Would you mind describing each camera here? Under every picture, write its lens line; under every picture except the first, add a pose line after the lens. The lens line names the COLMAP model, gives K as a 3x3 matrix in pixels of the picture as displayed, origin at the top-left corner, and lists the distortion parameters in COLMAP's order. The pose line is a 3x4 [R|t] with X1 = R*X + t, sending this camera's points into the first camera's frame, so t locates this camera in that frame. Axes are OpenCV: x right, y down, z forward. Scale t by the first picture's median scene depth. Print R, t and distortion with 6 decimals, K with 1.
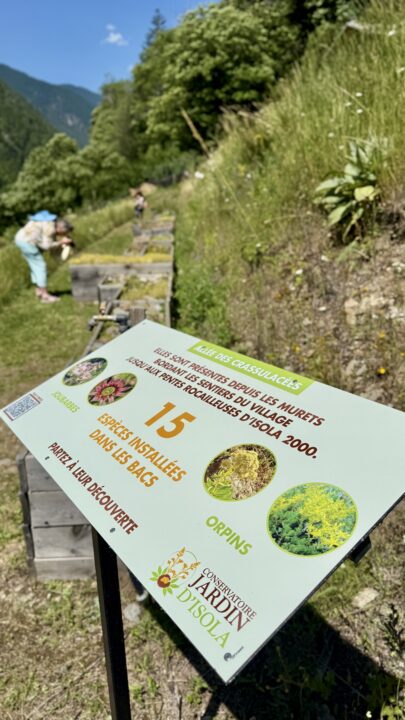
lens RADIAL K [[503.1, 0, 202.5], [0, 503.1, 360.0], [0, 0, 1]] dist [0.001482, 0.000623]
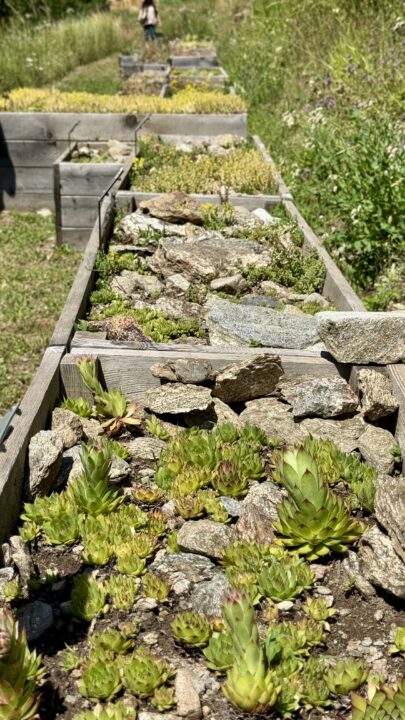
lens RADIAL K [[1017.4, 0, 202.5], [0, 1017.4, 360.0], [0, 0, 1]] dist [0.021329, 0.030898]
pose [[0.998439, 0.044282, -0.034042, -0.061006], [-0.044031, 0.998997, 0.008114, -0.012507], [0.034367, -0.006602, 0.999387, 0.230033]]
